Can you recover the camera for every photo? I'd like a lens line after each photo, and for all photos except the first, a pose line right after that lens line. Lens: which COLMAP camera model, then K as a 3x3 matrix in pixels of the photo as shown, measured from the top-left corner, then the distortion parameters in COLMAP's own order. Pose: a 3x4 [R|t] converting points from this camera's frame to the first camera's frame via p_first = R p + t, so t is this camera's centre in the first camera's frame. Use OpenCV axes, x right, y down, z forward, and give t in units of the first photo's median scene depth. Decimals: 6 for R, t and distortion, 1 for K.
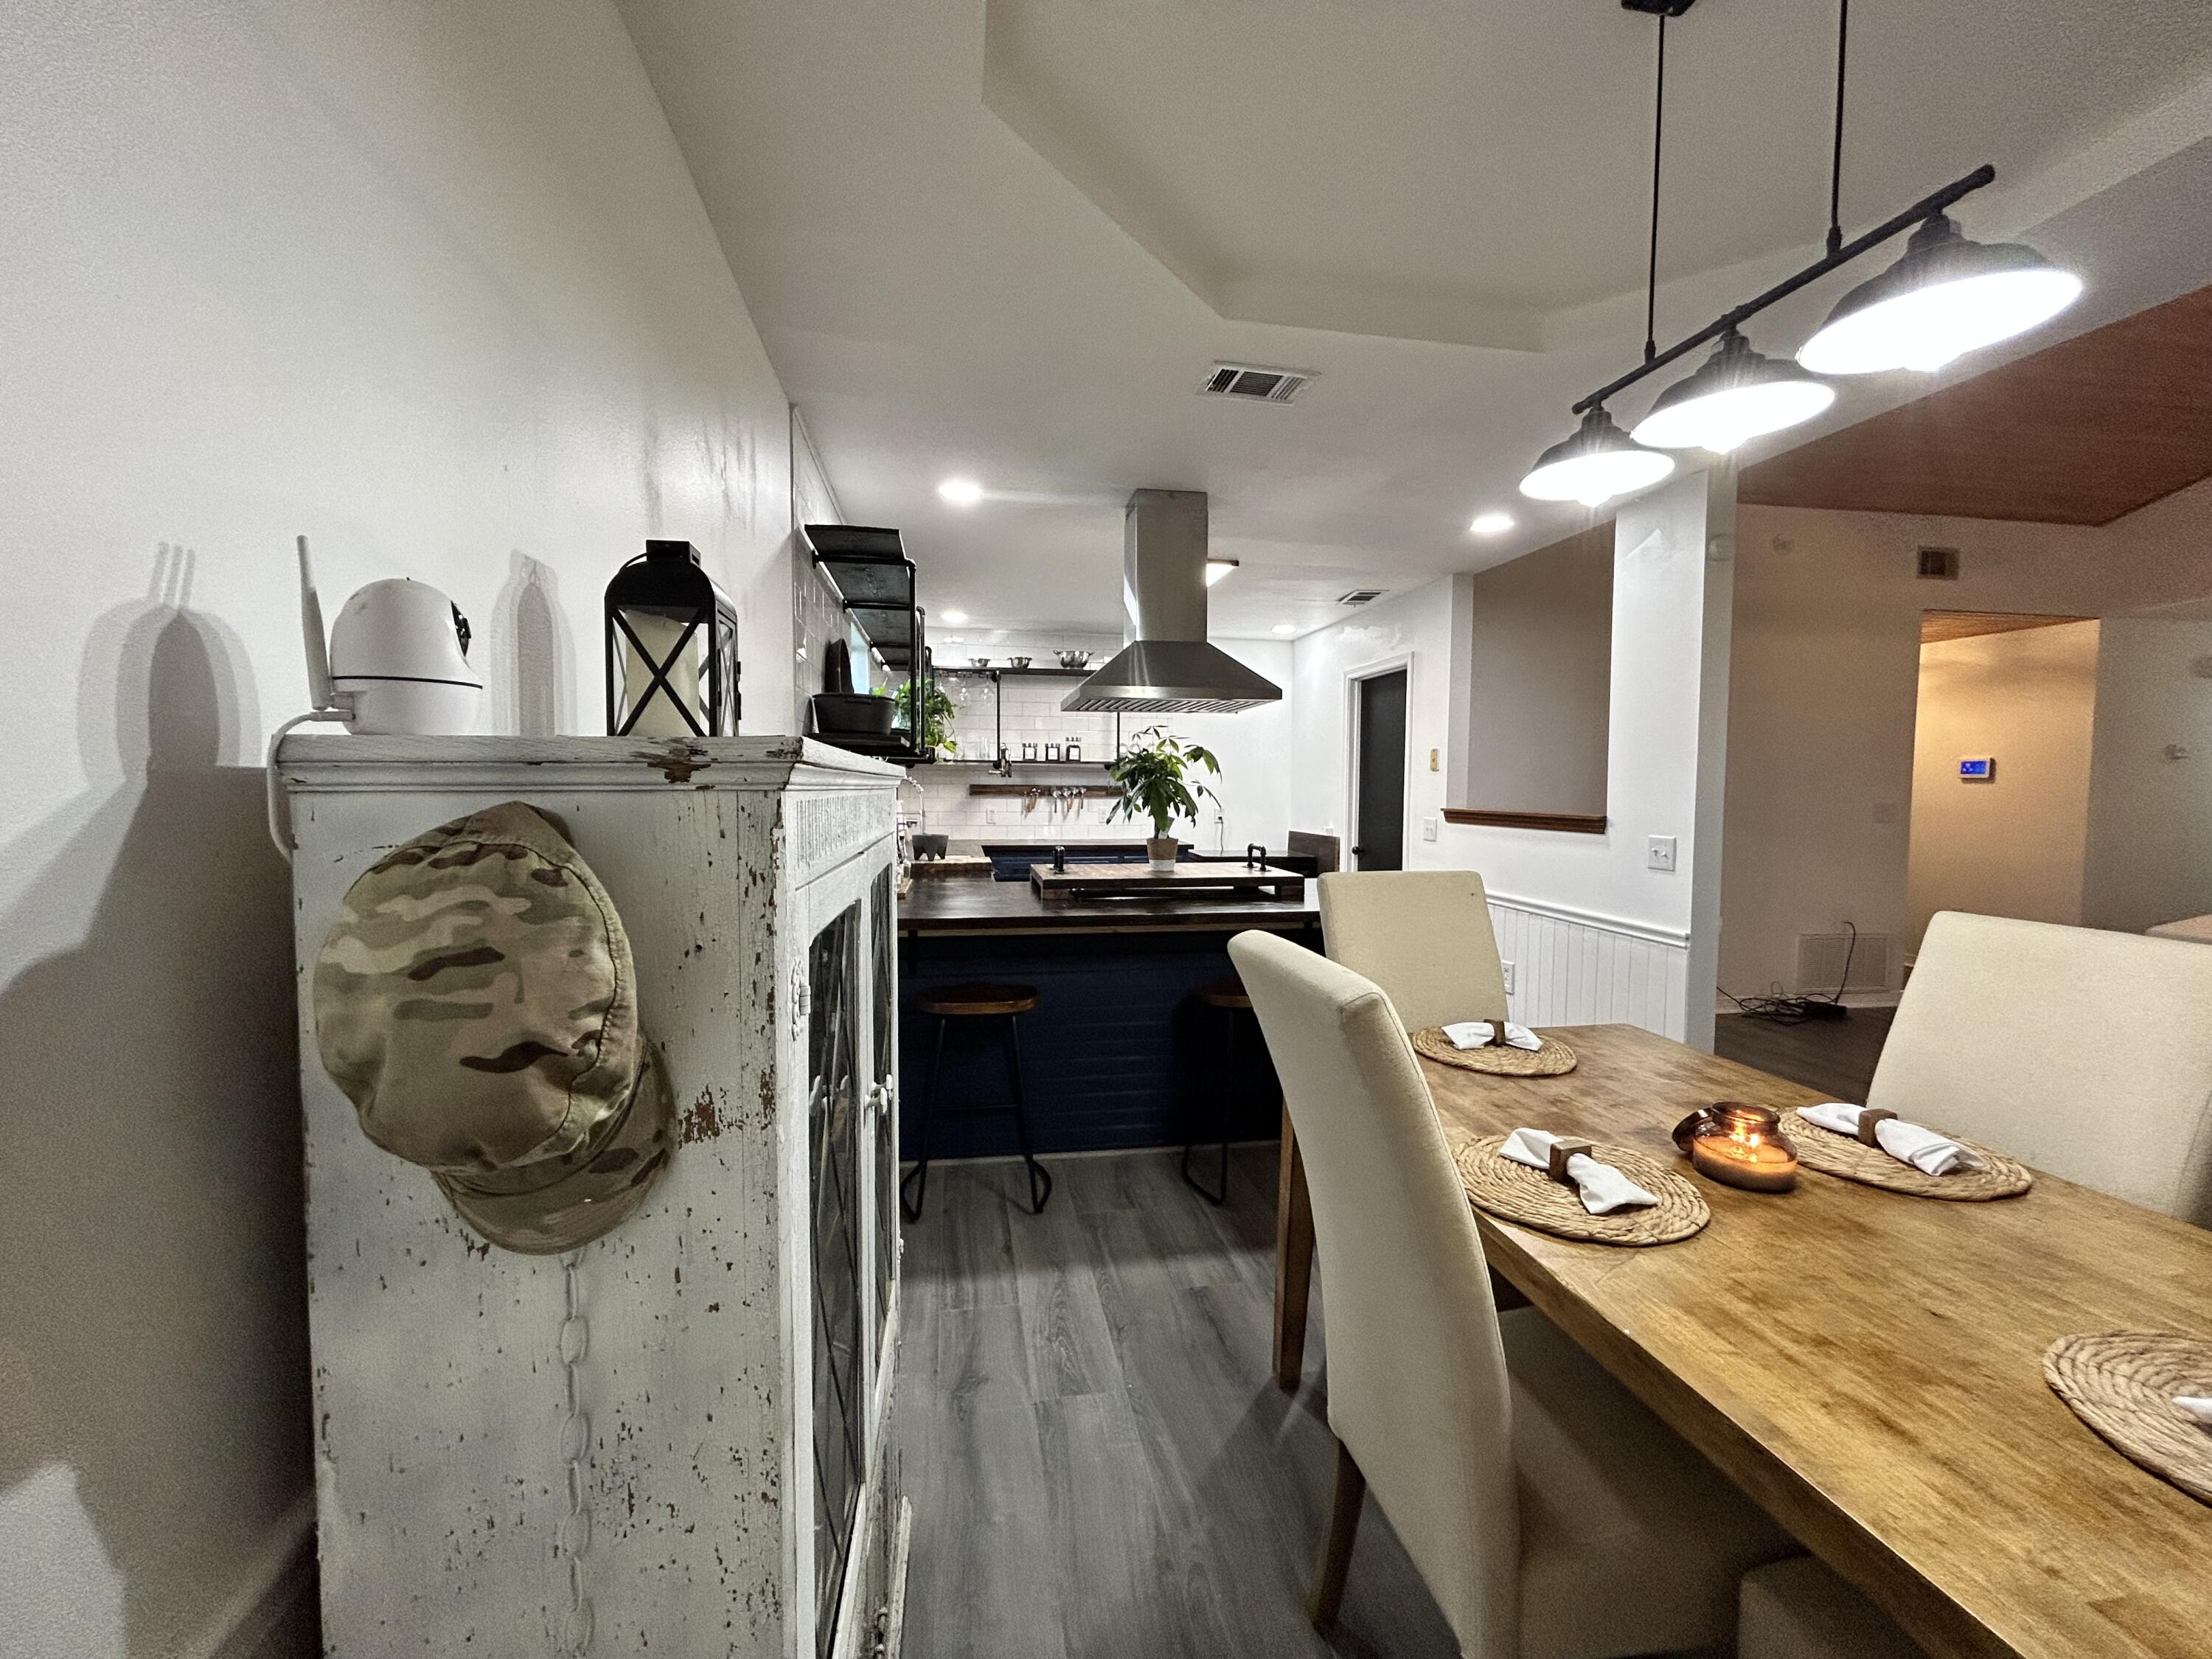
lens RADIAL K [[895.9, 0, 1106.0], [0, 895.9, 827.1], [0, 0, 1]] dist [-0.000619, 0.001383]
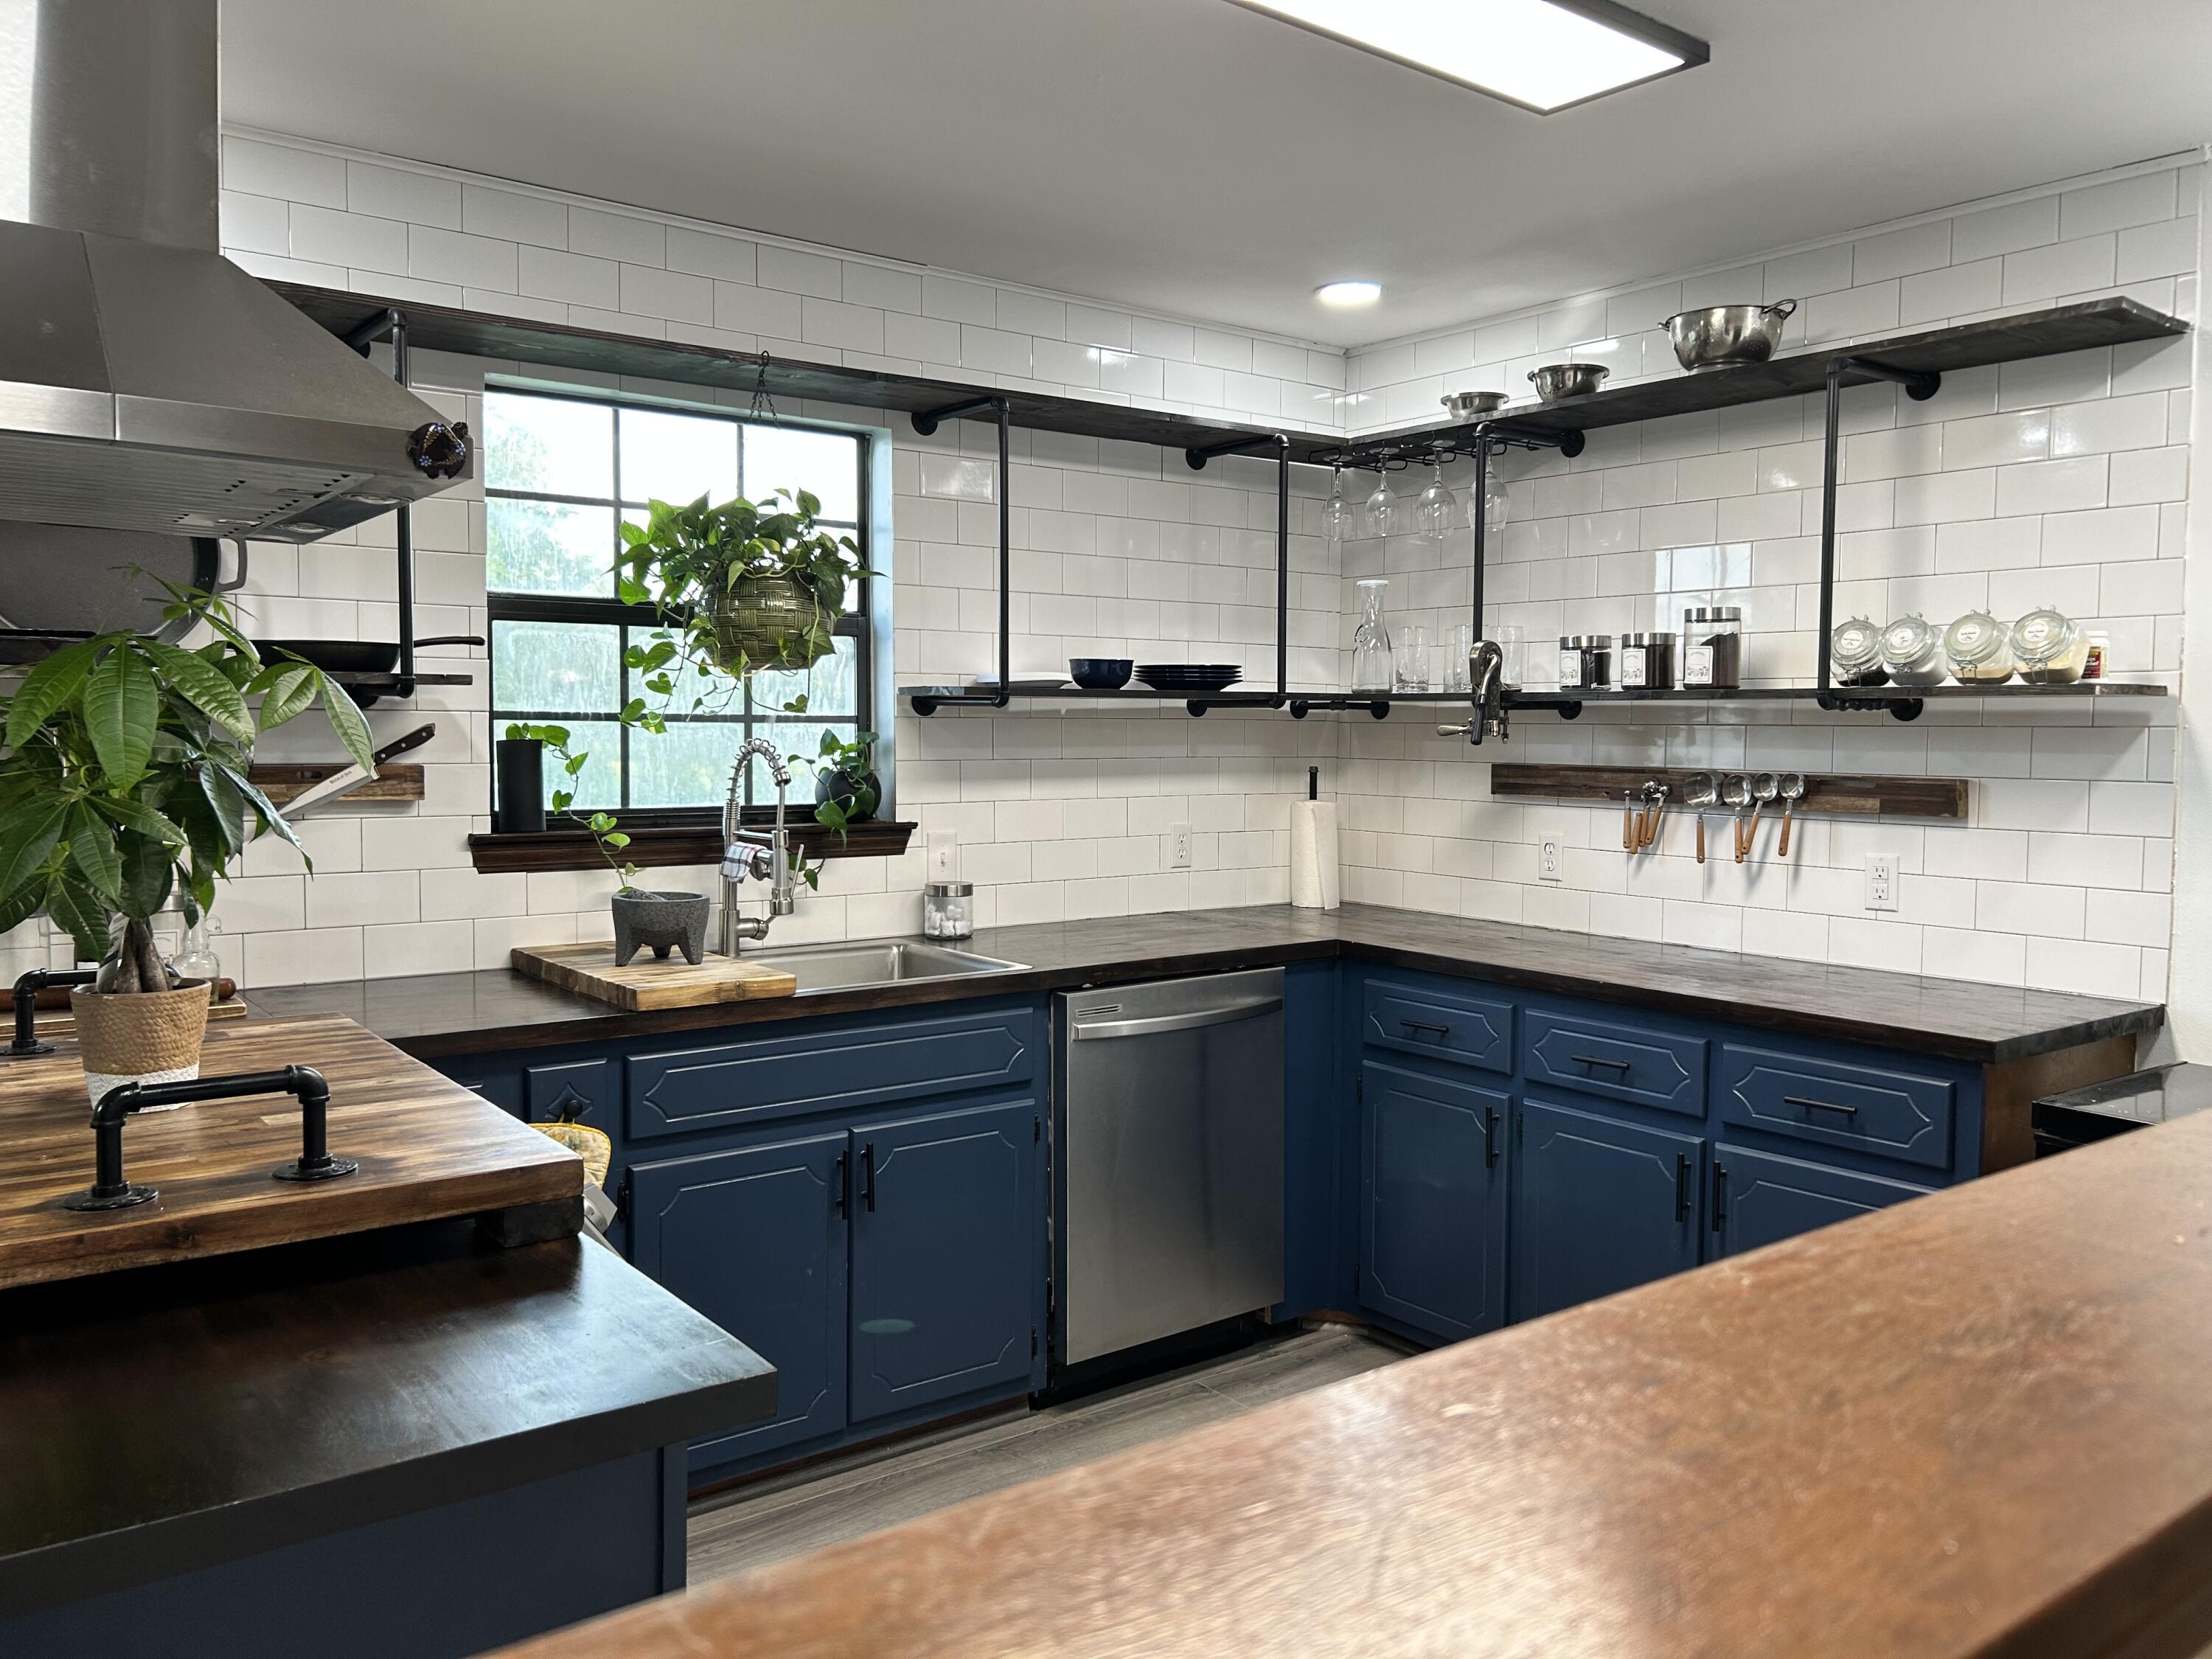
lens RADIAL K [[1670.7, 0, 1108.6], [0, 1670.7, 833.8], [0, 0, 1]] dist [0.050380, -0.050907]
pose [[0.464159, 0.057129, -0.883908, 0.350568], [-0.049211, 0.998040, 0.038664, -0.037476], [0.884384, 0.025552, 0.466060, 0.560558]]
